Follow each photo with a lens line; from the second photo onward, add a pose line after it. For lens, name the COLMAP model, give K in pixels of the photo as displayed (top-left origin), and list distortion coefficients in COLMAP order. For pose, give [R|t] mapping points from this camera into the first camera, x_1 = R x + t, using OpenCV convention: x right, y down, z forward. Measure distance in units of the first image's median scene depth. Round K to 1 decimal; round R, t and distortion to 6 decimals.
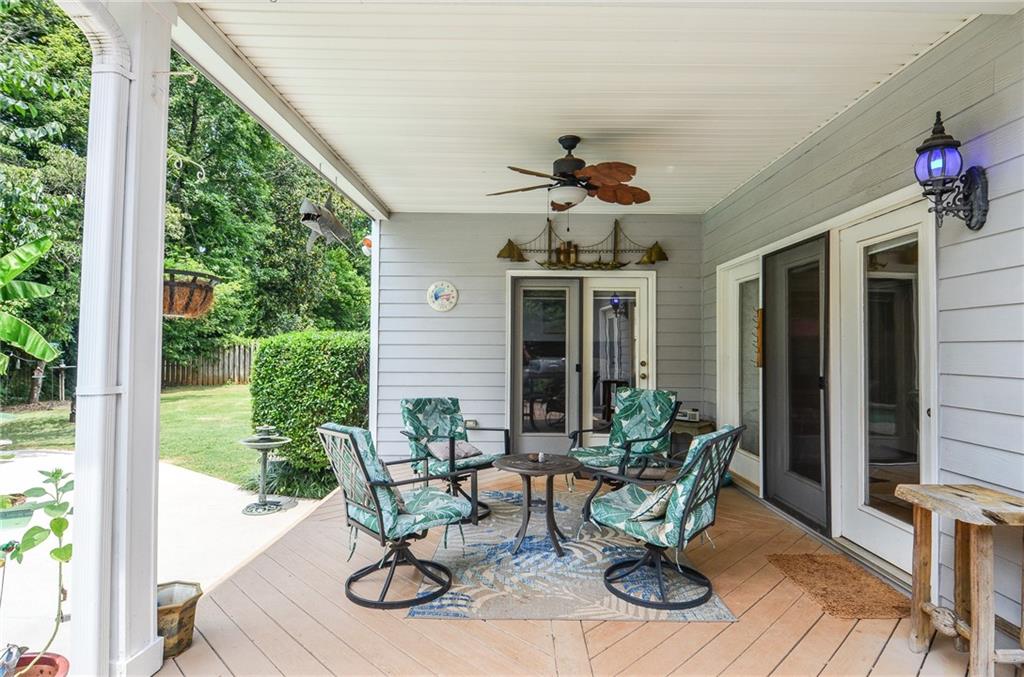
lens RADIAL K [[530.2, 0, 519.4], [0, 530.2, 333.5], [0, 0, 1]] dist [0.021800, -0.030576]
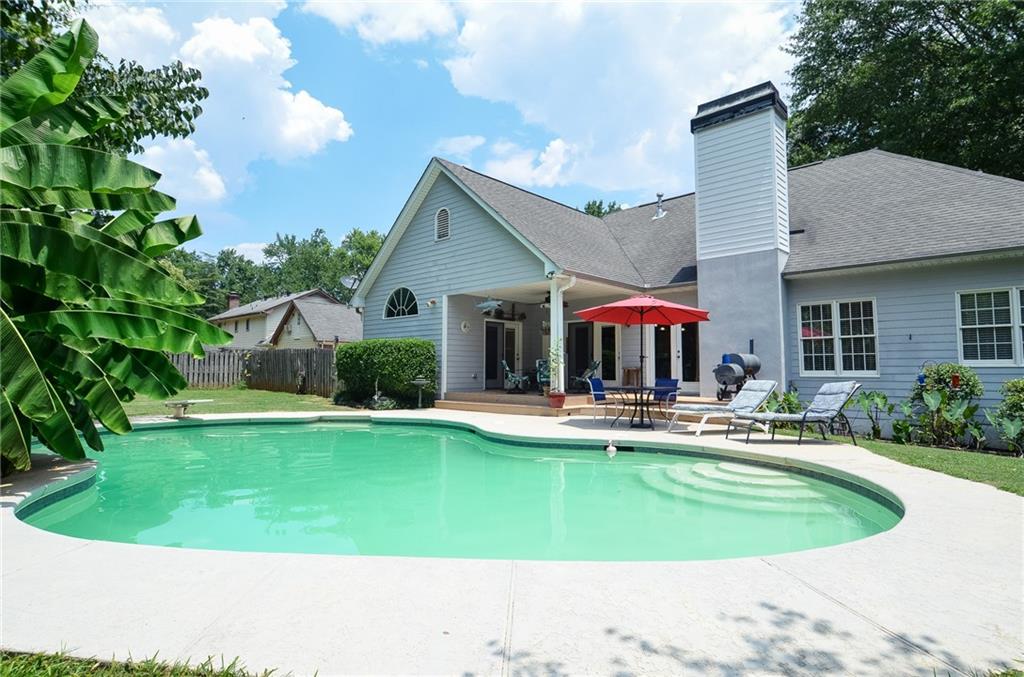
lens RADIAL K [[530.2, 0, 519.4], [0, 530.2, 333.5], [0, 0, 1]] dist [0.021800, -0.030576]
pose [[0.682397, 0.048910, 0.729344, -4.156094], [-0.018854, 0.998605, -0.049325, 0.191287], [-0.730739, 0.019908, 0.682367, -2.131809]]
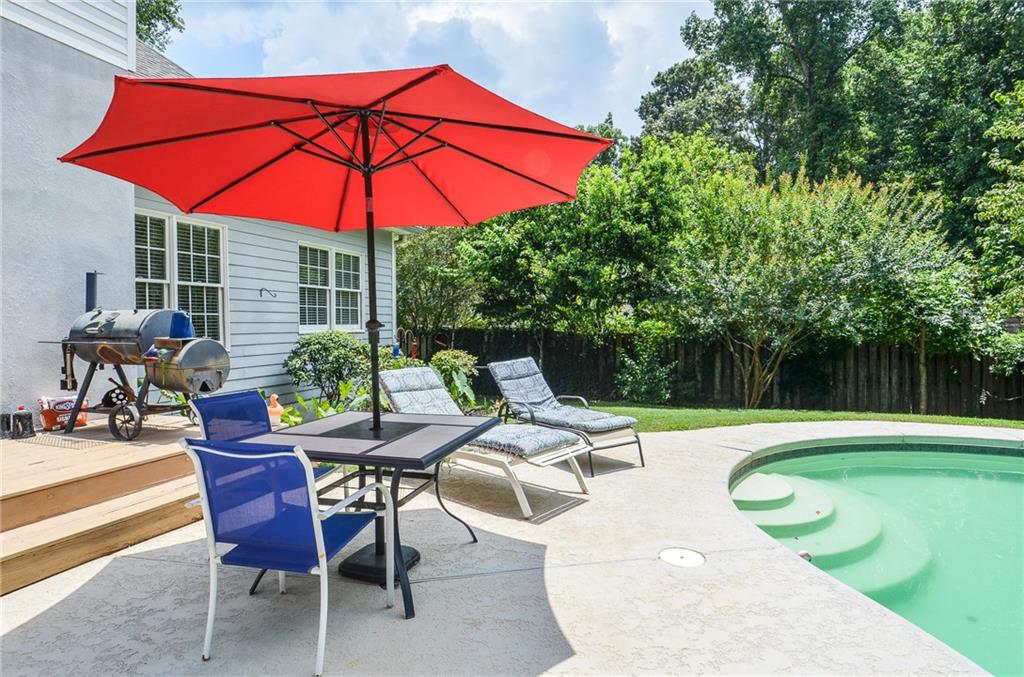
lens RADIAL K [[530.2, 0, 519.4], [0, 530.2, 333.5], [0, 0, 1]] dist [0.021800, -0.030576]
pose [[-0.947665, -0.009163, 0.319135, -1.446638], [-0.009632, 0.999954, 0.000110, 0.170421], [-0.319121, -0.002970, -0.947709, 0.735350]]
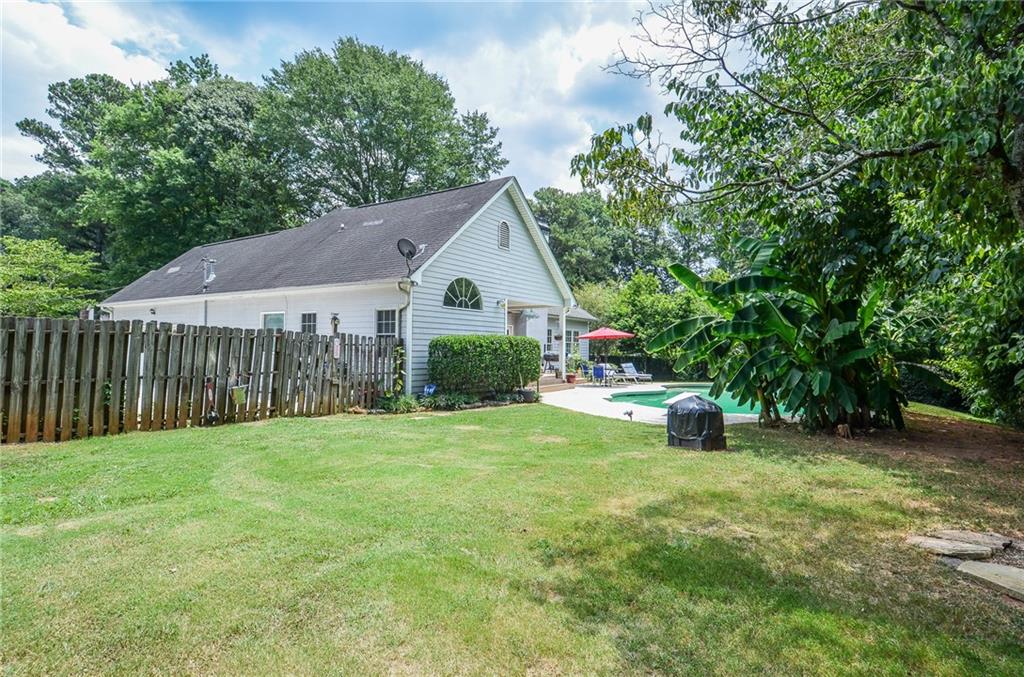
lens RADIAL K [[530.2, 0, 519.4], [0, 530.2, 333.5], [0, 0, 1]] dist [0.021800, -0.030576]
pose [[-0.834119, 0.002907, 0.551577, -4.311114], [-0.027672, 0.998506, -0.047108, 0.245904], [-0.550891, -0.054557, -0.832792, 7.549930]]
